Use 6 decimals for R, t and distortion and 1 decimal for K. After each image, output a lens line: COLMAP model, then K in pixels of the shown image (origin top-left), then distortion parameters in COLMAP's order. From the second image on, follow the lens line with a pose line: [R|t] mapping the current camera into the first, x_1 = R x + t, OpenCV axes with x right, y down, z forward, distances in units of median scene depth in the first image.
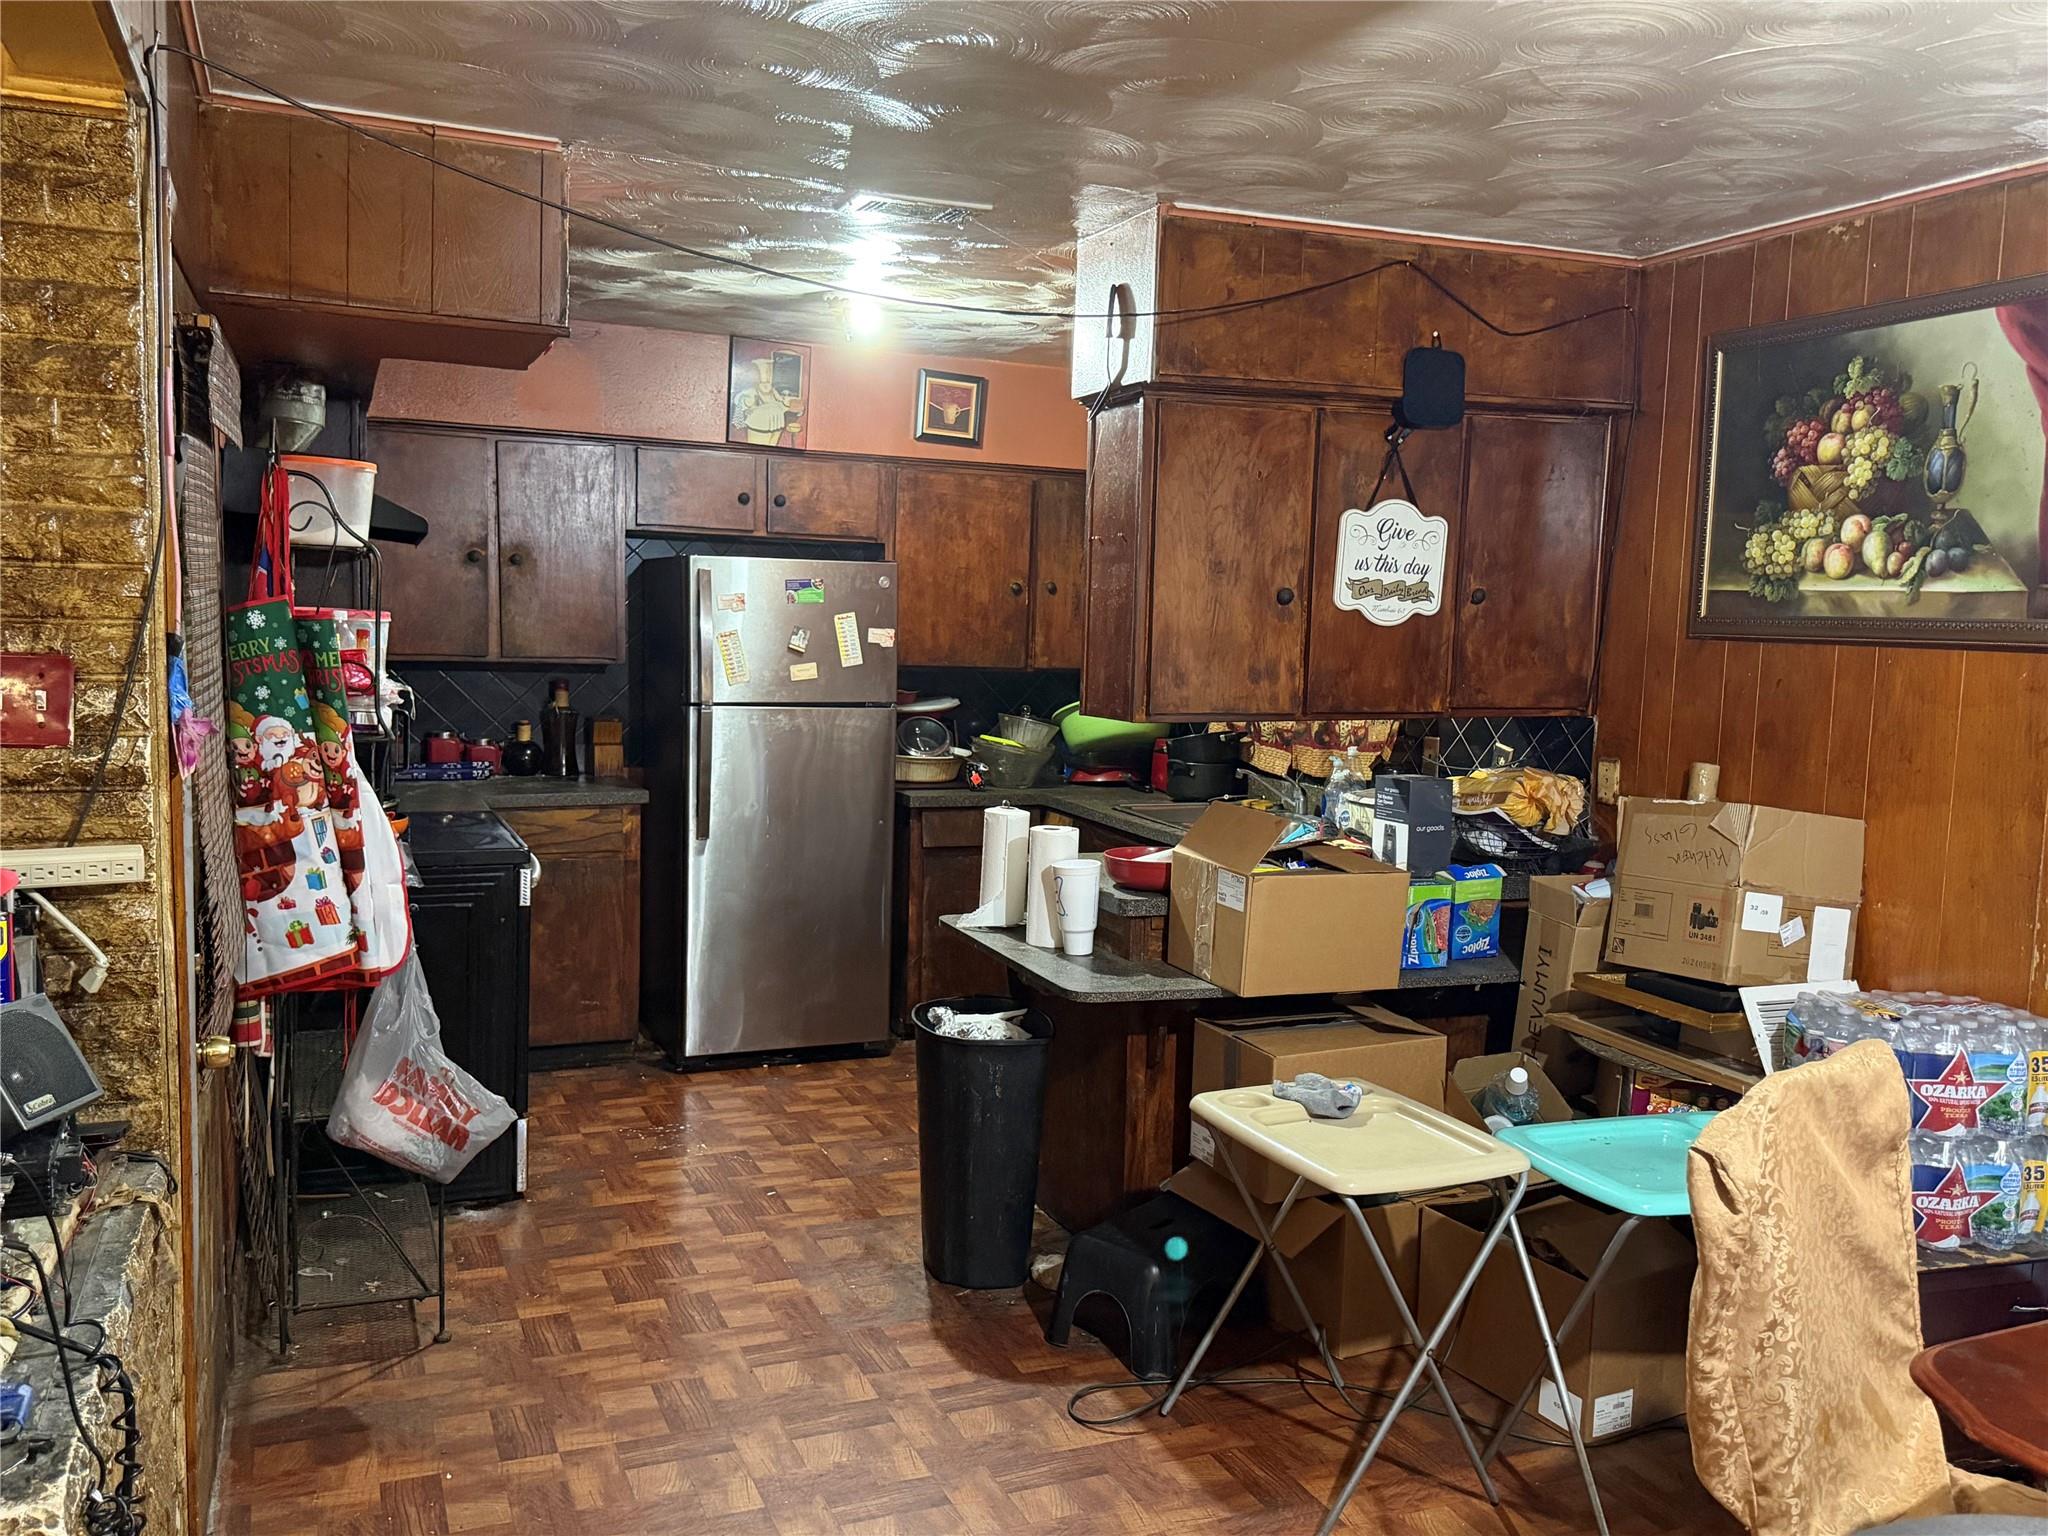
lens RADIAL K [[1674.4, 0, 1019.6], [0, 1674.4, 775.2], [0, 0, 1]] dist [-0.004798, -0.003959]
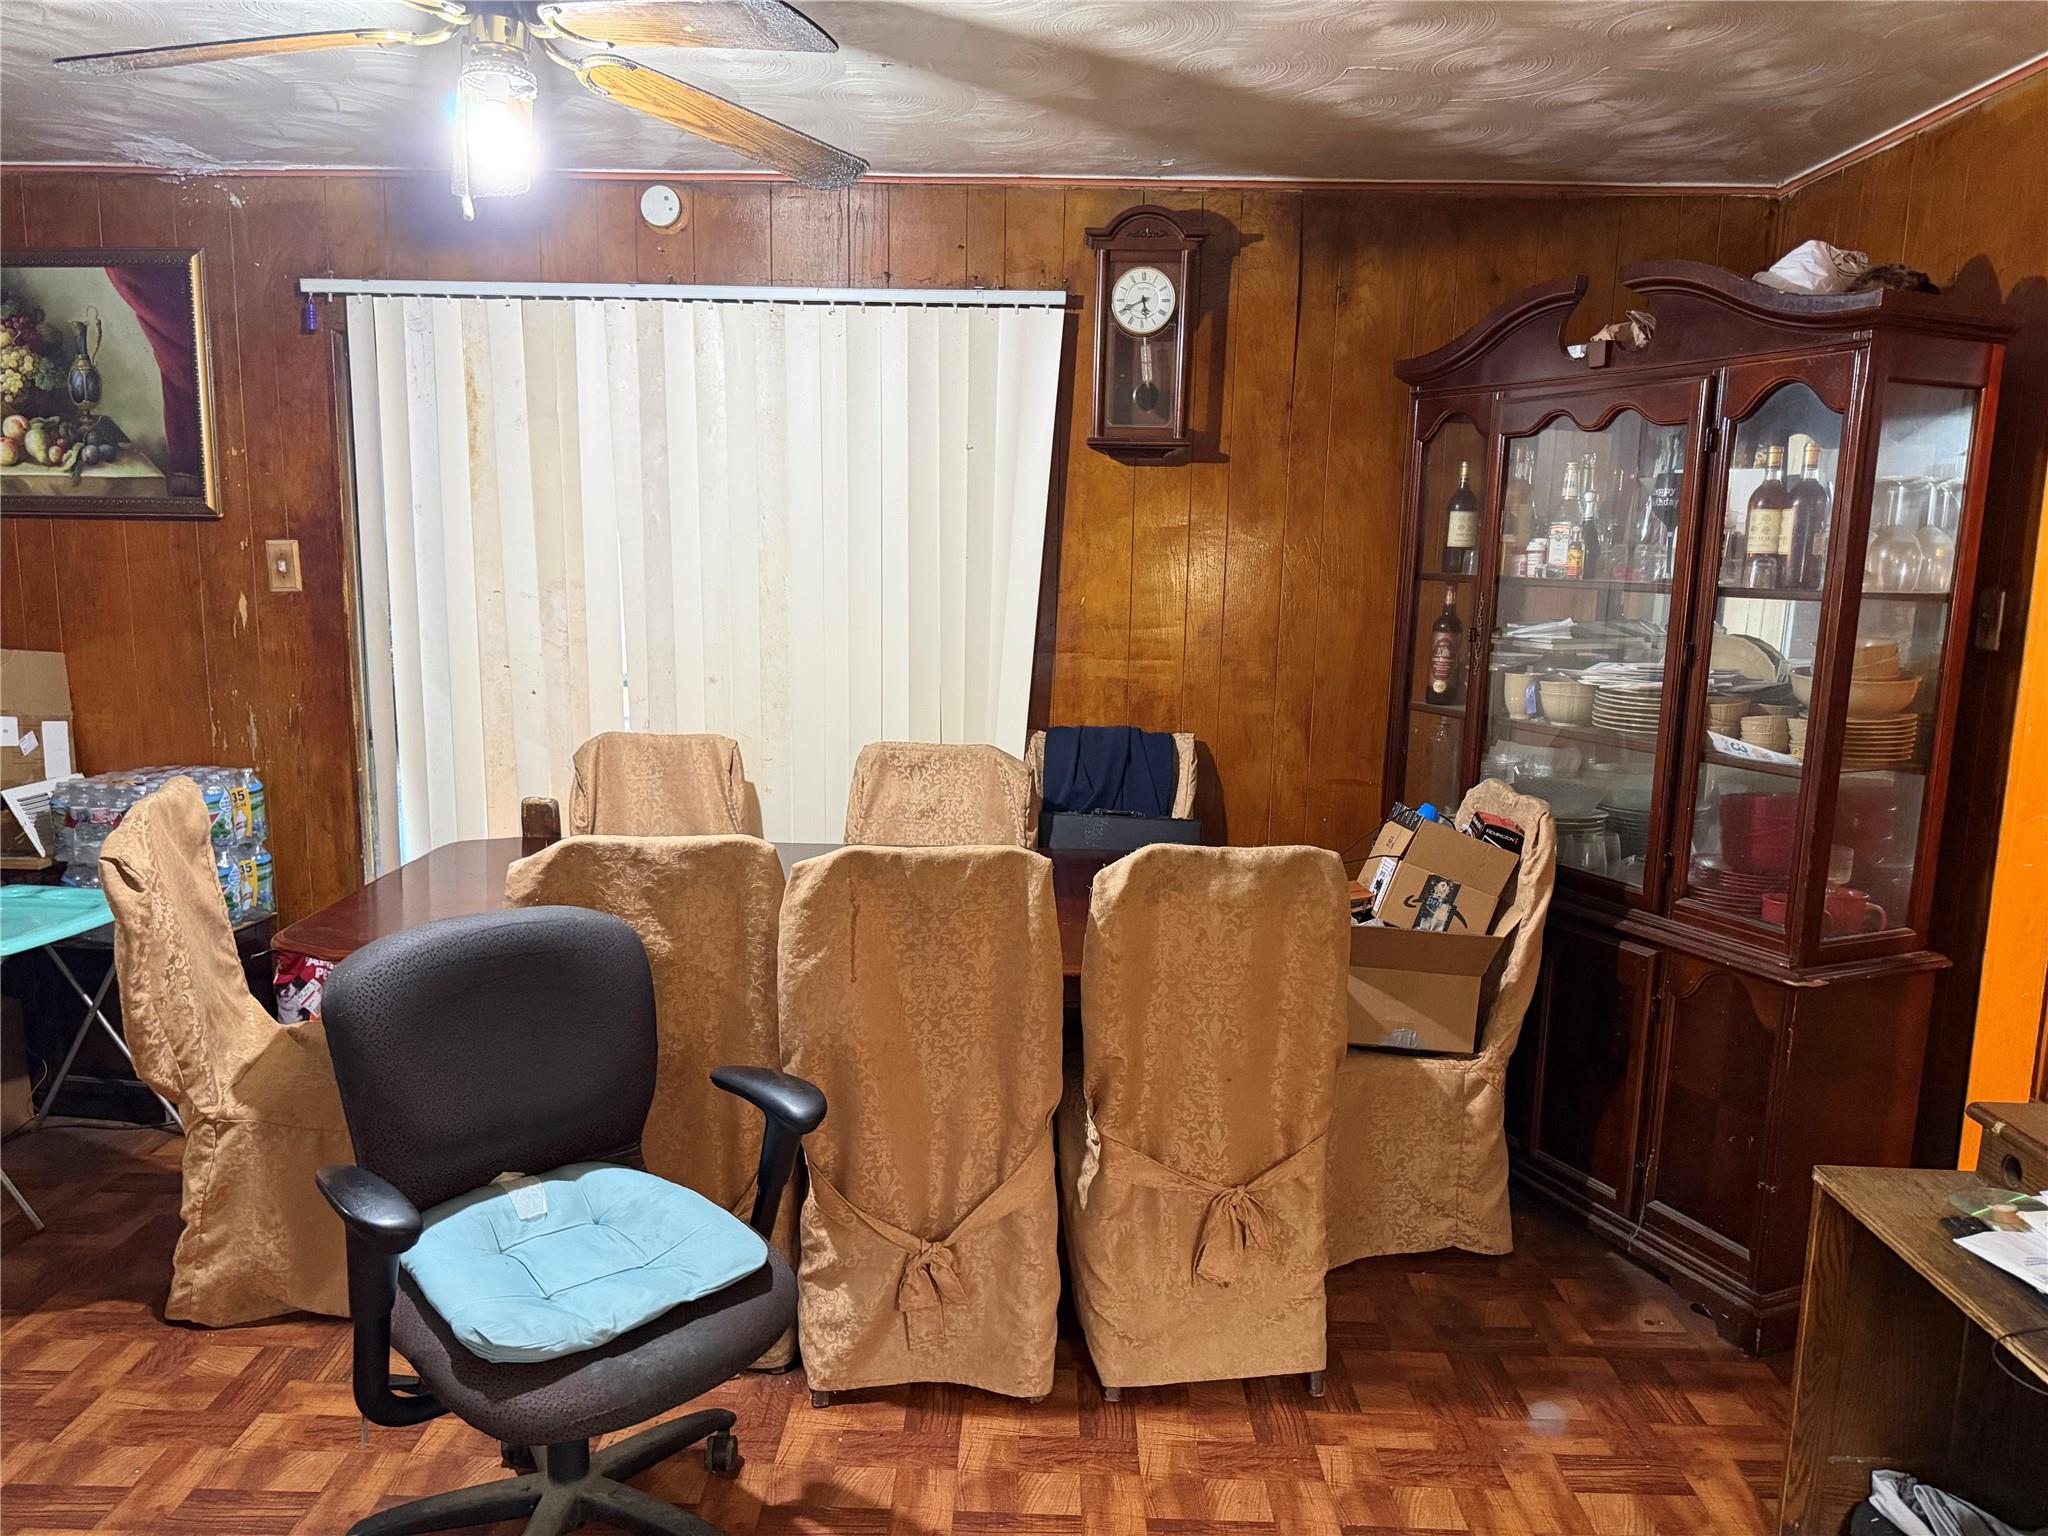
lens RADIAL K [[1424.6, 0, 1022.4], [0, 1424.6, 771.9], [0, 0, 1]] dist [0.002000, -0.000376]
pose [[0.396605, -0.174476, 0.901256, -0.246062], [0.089817, 0.984437, 0.151055, 0.019394], [-0.913585, 0.021040, 0.406104, -0.158340]]
